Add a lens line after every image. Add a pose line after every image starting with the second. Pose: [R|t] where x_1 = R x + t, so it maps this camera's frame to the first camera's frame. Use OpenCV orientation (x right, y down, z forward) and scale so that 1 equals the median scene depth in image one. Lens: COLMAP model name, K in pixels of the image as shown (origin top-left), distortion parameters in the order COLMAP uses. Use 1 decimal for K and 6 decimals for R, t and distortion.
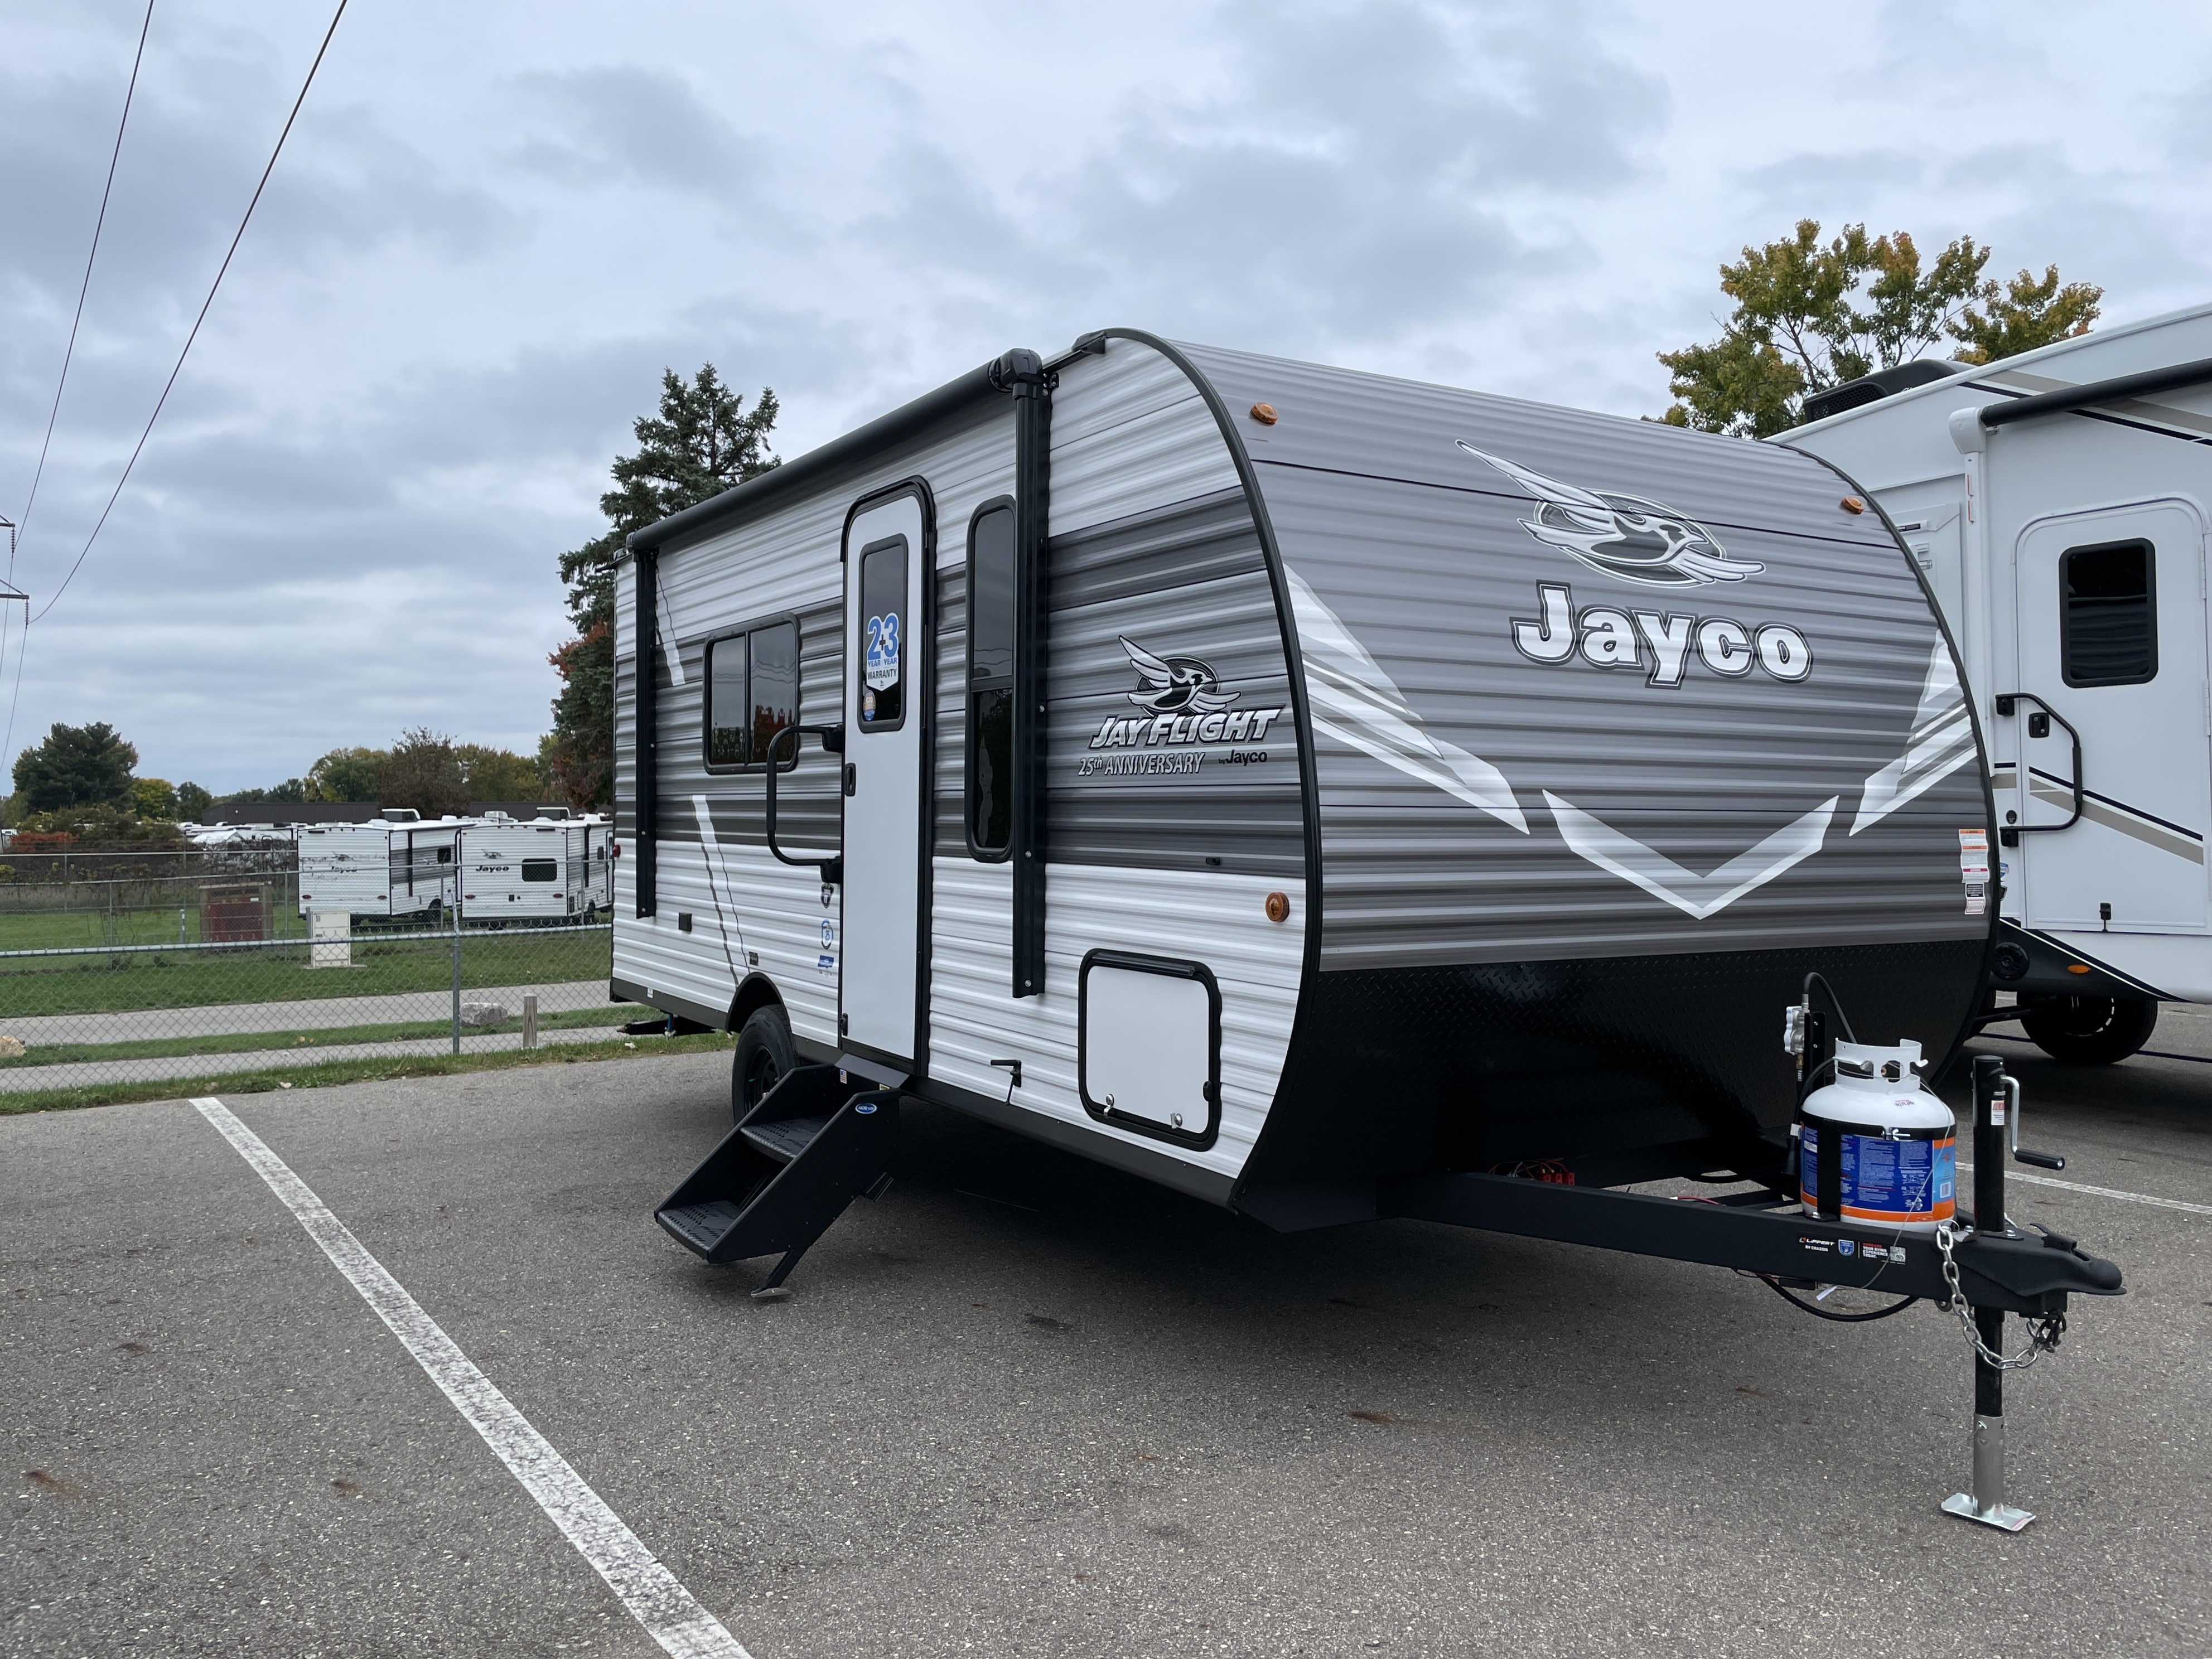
lens RADIAL K [[1678.1, 0, 1113.4], [0, 1678.1, 805.8], [0, 0, 1]] dist [0.089676, -0.131258]
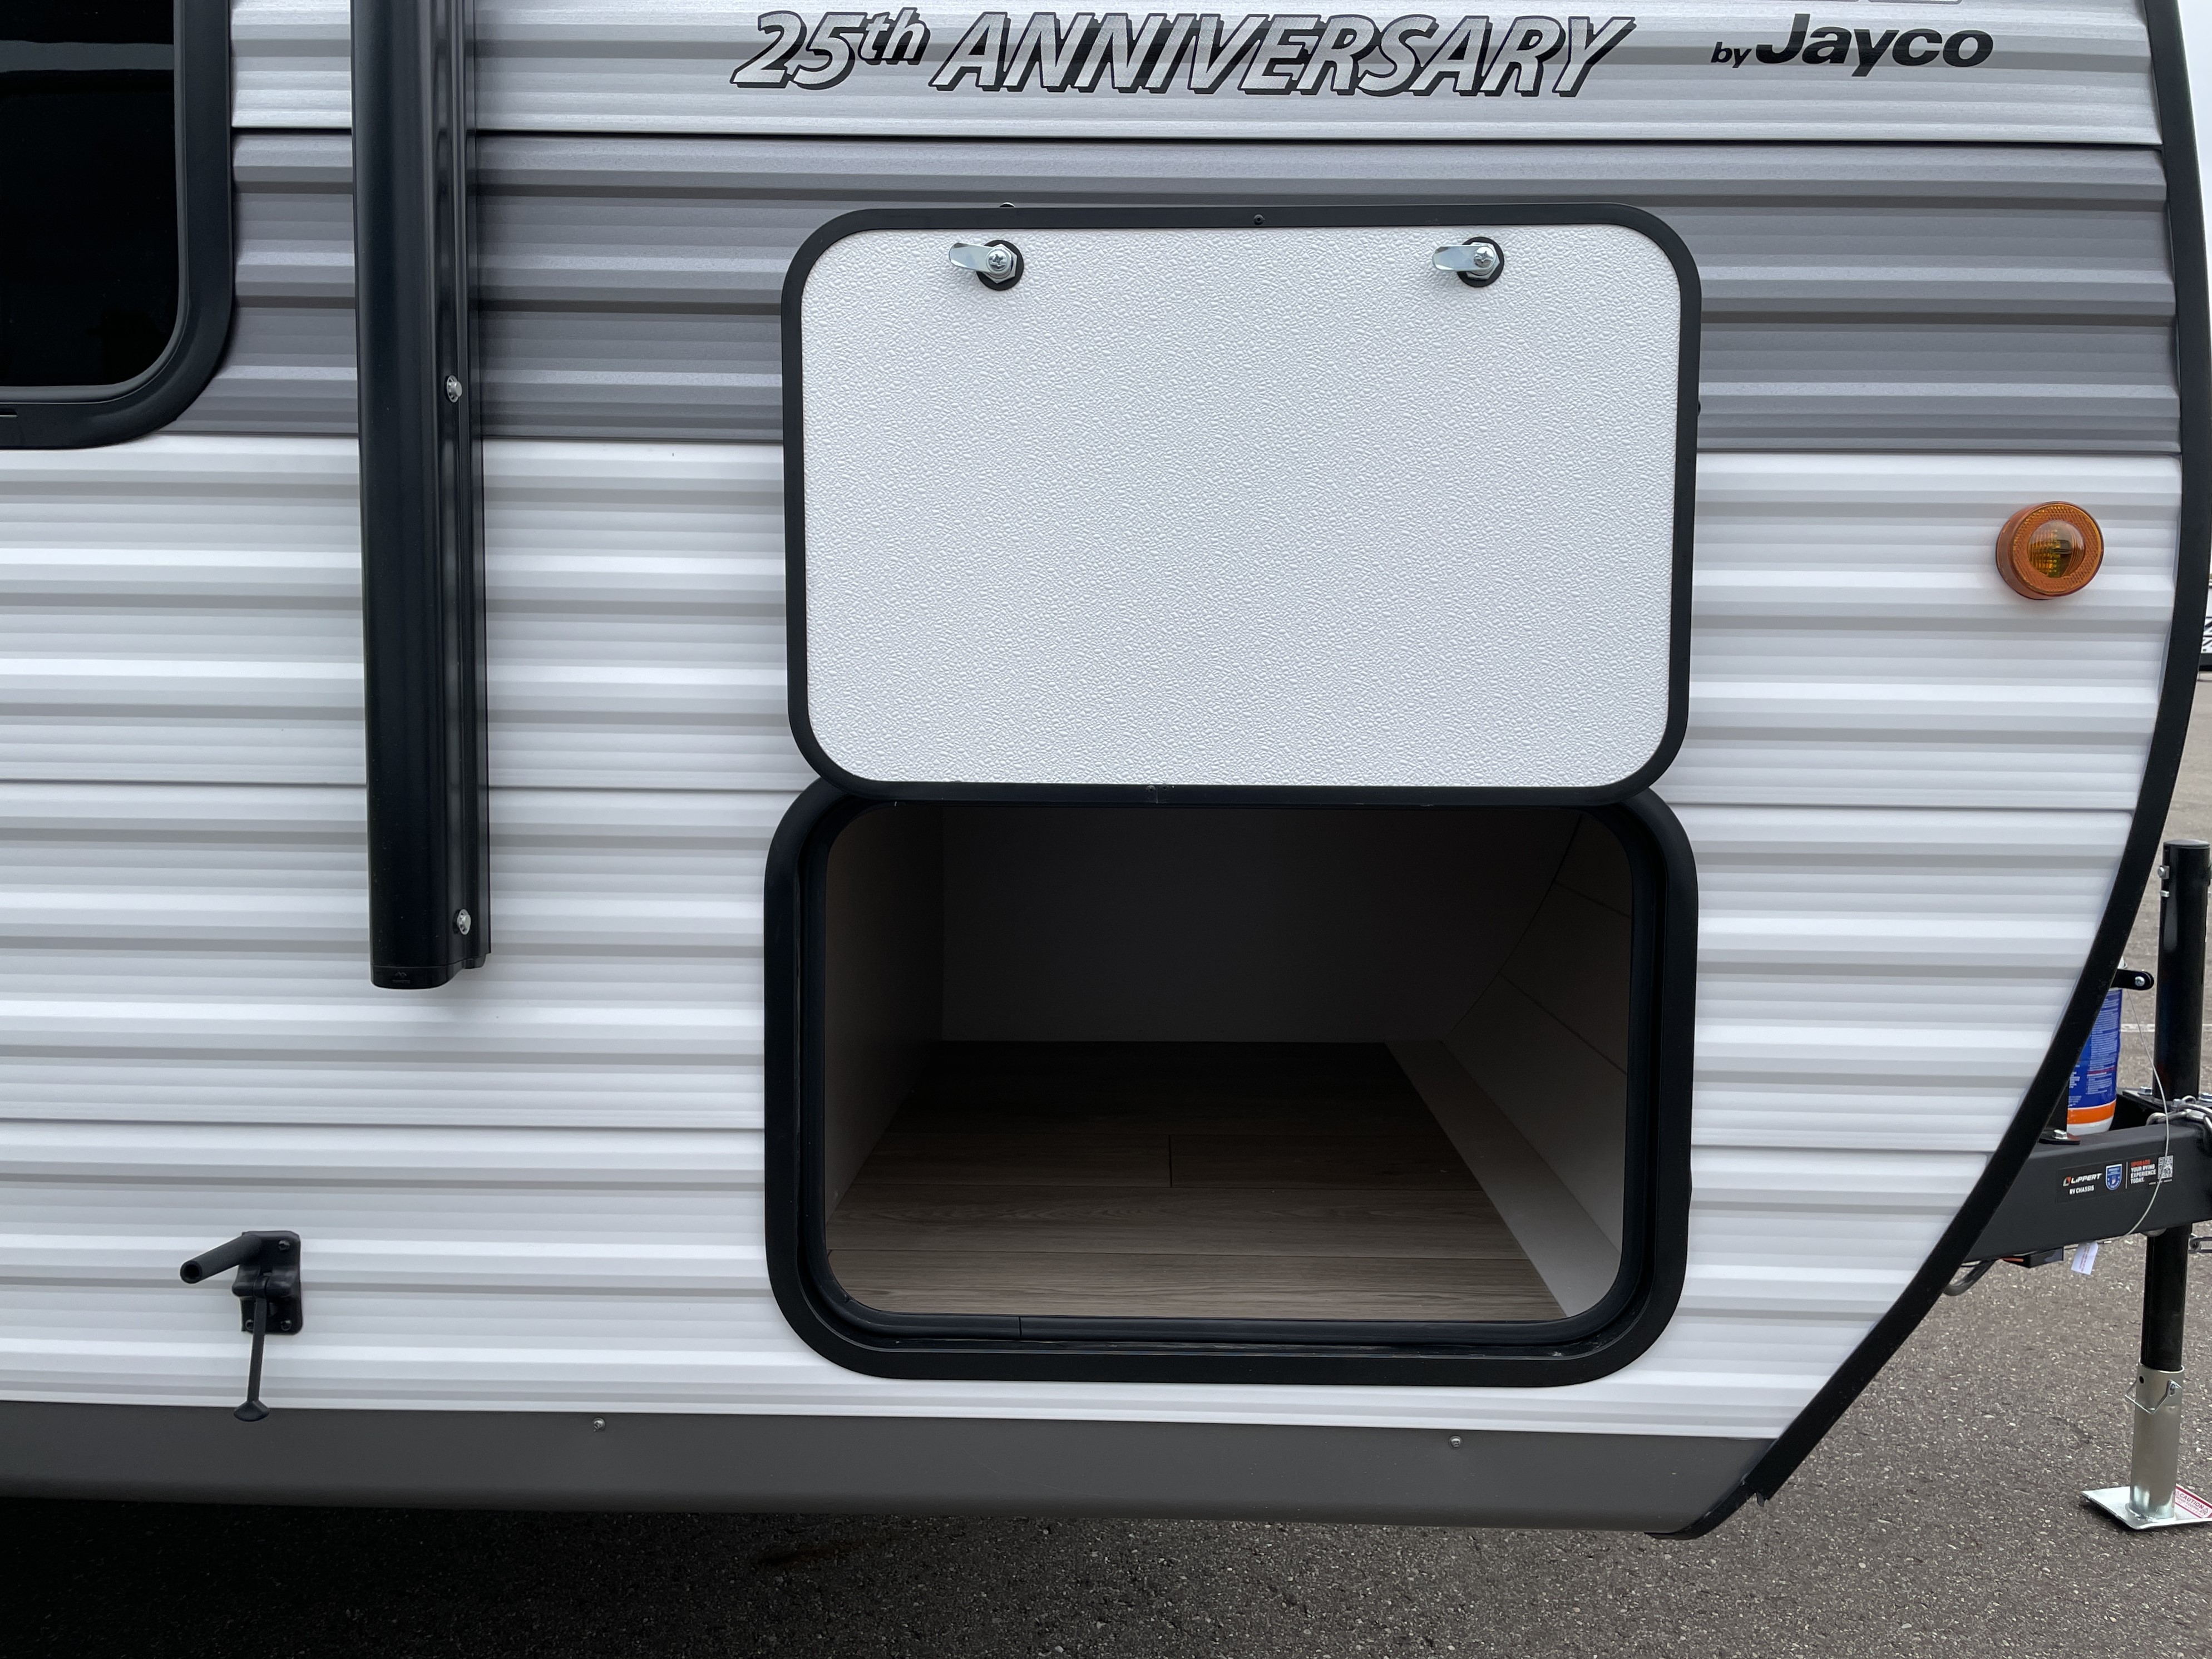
lens RADIAL K [[1678.2, 0, 1113.4], [0, 1678.2, 805.8], [0, 0, 1]] dist [0.089676, -0.131258]
pose [[0.525225, -0.058065, 0.848980, -0.230606], [-0.014008, 0.996944, 0.076851, 0.075263], [-0.850848, -0.052256, 0.522807, 0.866383]]
